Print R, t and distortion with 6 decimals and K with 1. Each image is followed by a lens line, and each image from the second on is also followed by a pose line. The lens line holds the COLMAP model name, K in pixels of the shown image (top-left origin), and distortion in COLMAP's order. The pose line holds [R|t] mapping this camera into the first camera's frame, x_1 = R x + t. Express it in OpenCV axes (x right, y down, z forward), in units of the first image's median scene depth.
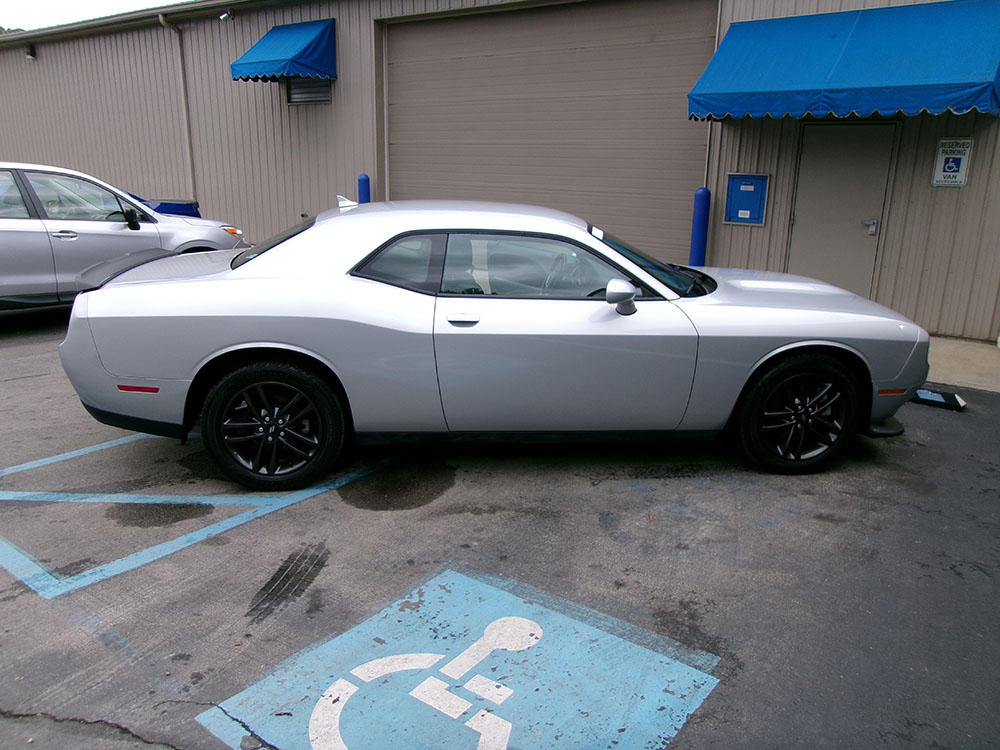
lens RADIAL K [[771.8, 0, 497.1], [0, 771.8, 376.0], [0, 0, 1]] dist [-0.022869, 0.048490]
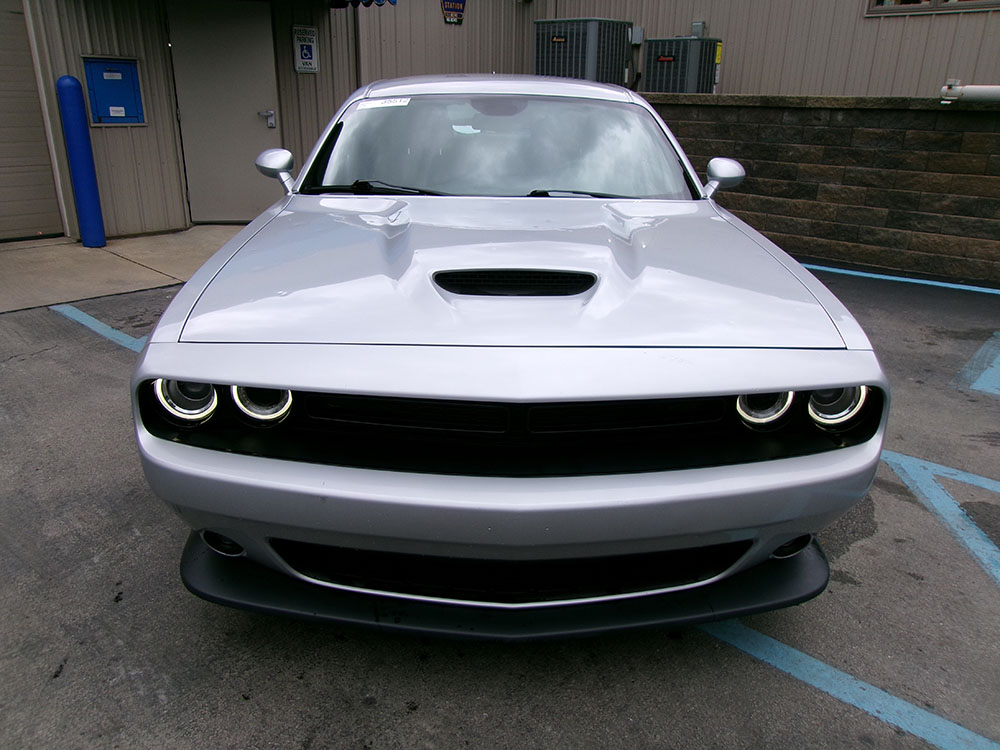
lens RADIAL K [[771.8, 0, 497.1], [0, 771.8, 376.0], [0, 0, 1]] dist [-0.022869, 0.048490]
pose [[0.085584, -0.357570, 0.929957, -0.953885], [0.255326, 0.910083, 0.326431, -0.261395], [-0.963060, 0.209505, 0.169185, 1.179020]]
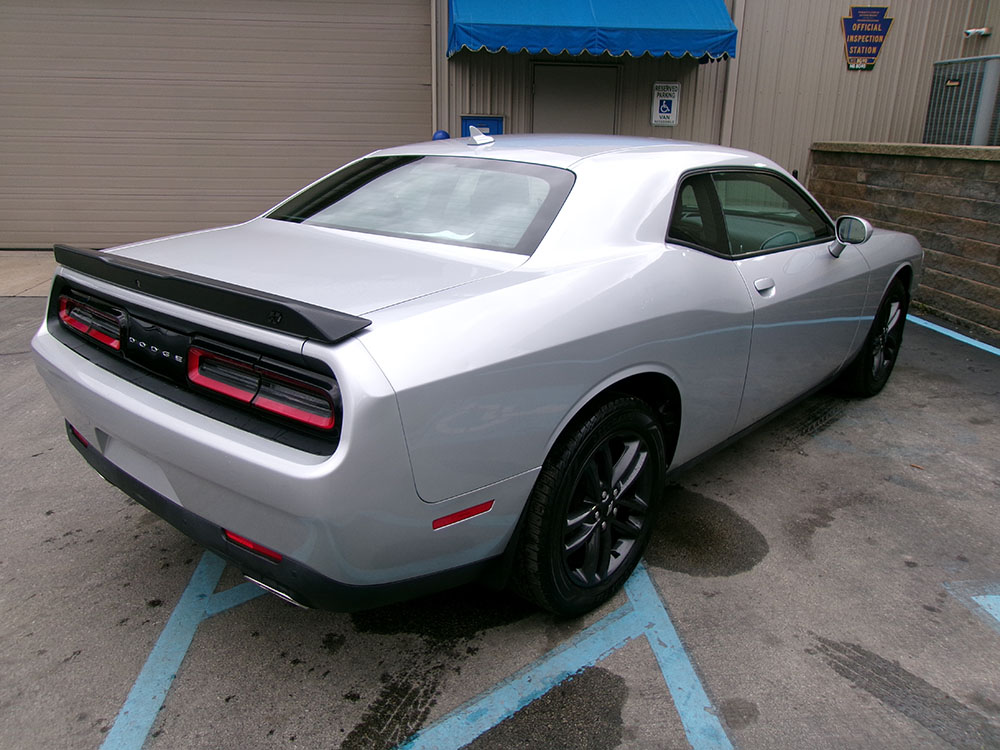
lens RADIAL K [[771.8, 0, 497.1], [0, 771.8, 376.0], [0, 0, 1]] dist [-0.022869, 0.048490]
pose [[0.742838, -0.210724, 0.635442, -0.689447], [0.177871, 0.977179, 0.116116, -0.114462], [-0.645410, 0.026771, 0.763367, 0.559420]]
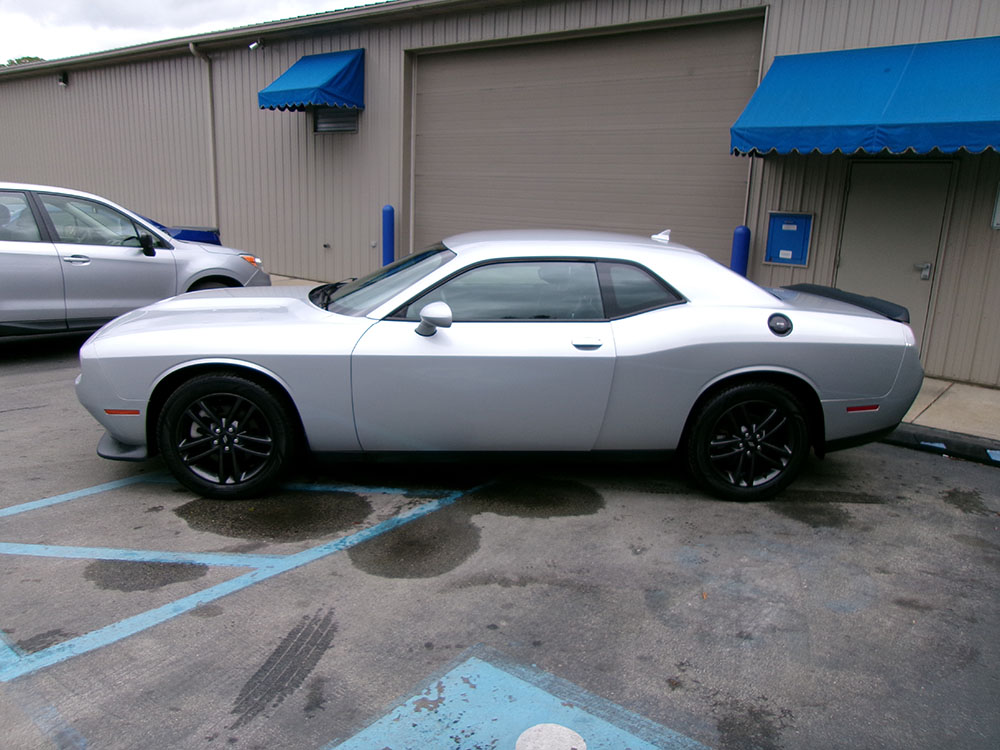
lens RADIAL K [[771.8, 0, 497.1], [0, 771.8, 376.0], [0, 0, 1]] dist [-0.022869, 0.048490]
pose [[0.999373, 0.026602, -0.023373, -0.019308], [-0.027610, 0.998653, -0.043924, -0.018674], [0.022173, 0.044542, 0.998761, 0.104977]]
